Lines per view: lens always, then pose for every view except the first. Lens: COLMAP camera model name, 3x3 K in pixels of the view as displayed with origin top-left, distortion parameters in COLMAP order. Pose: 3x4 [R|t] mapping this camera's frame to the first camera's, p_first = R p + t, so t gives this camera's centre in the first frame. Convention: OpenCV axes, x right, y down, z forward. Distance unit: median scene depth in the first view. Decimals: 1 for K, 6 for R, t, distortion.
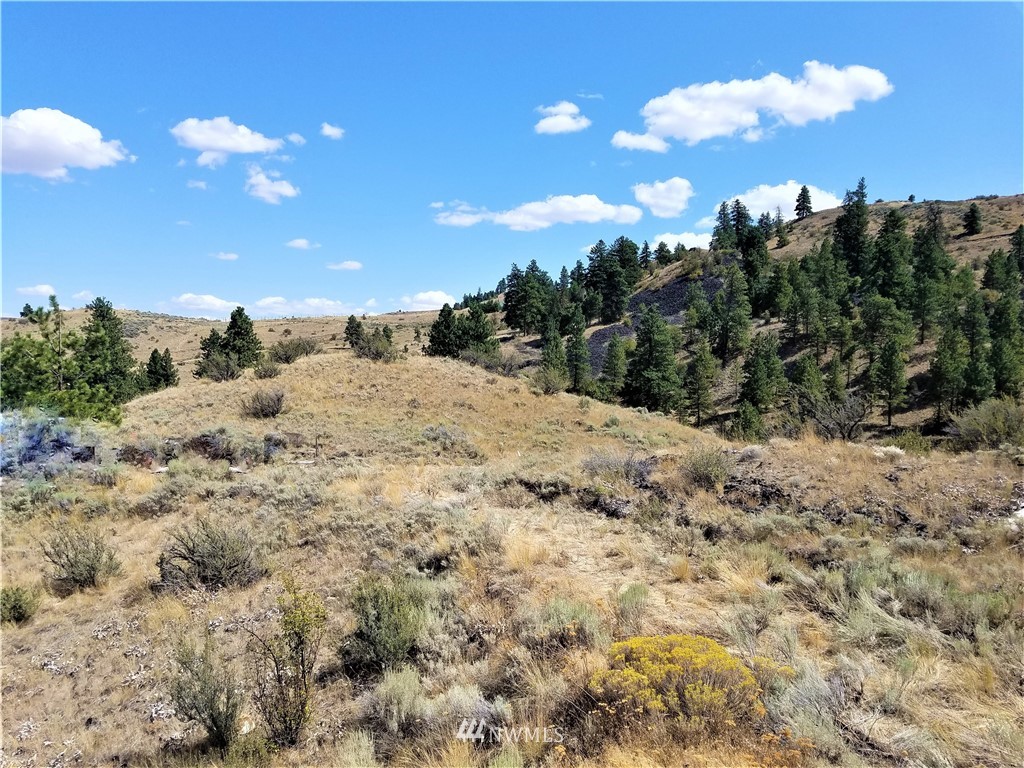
lens RADIAL K [[825.1, 0, 512.3], [0, 825.1, 375.3], [0, 0, 1]] dist [0.024226, 0.032928]
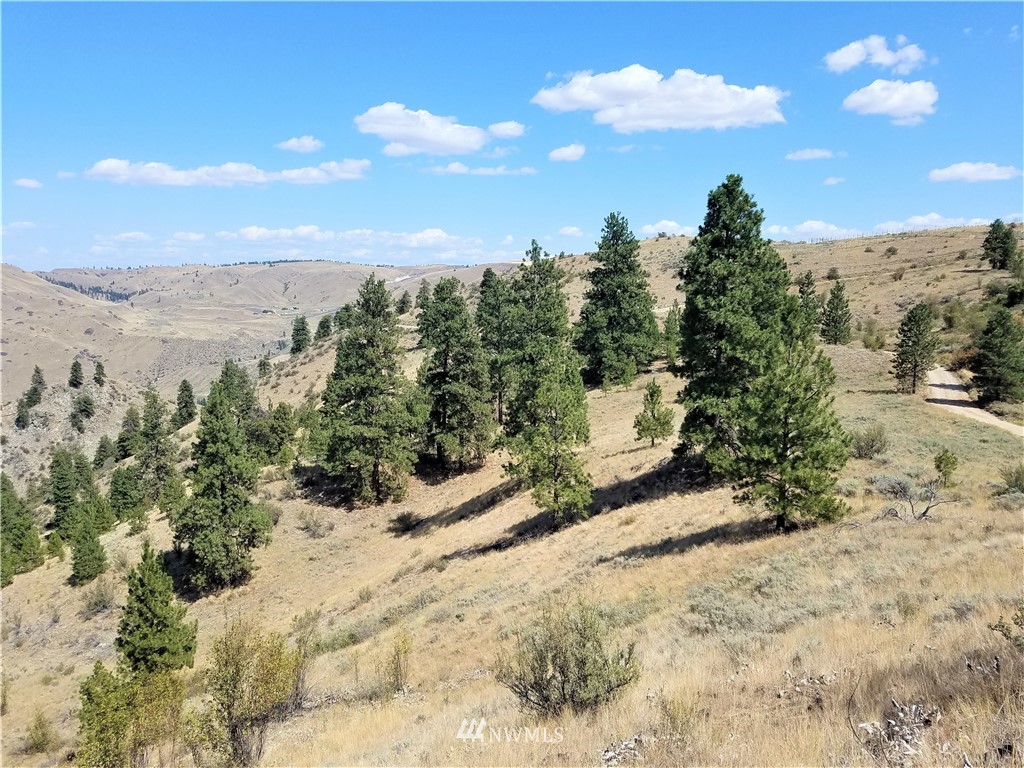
lens RADIAL K [[825.1, 0, 506.5], [0, 825.1, 386.4], [0, 0, 1]] dist [0.024226, 0.032928]
pose [[0.762875, 0.055675, -0.644144, -0.070025], [0.008776, 0.995302, 0.096420, -0.009868], [0.646486, -0.079209, 0.758803, 0.289612]]
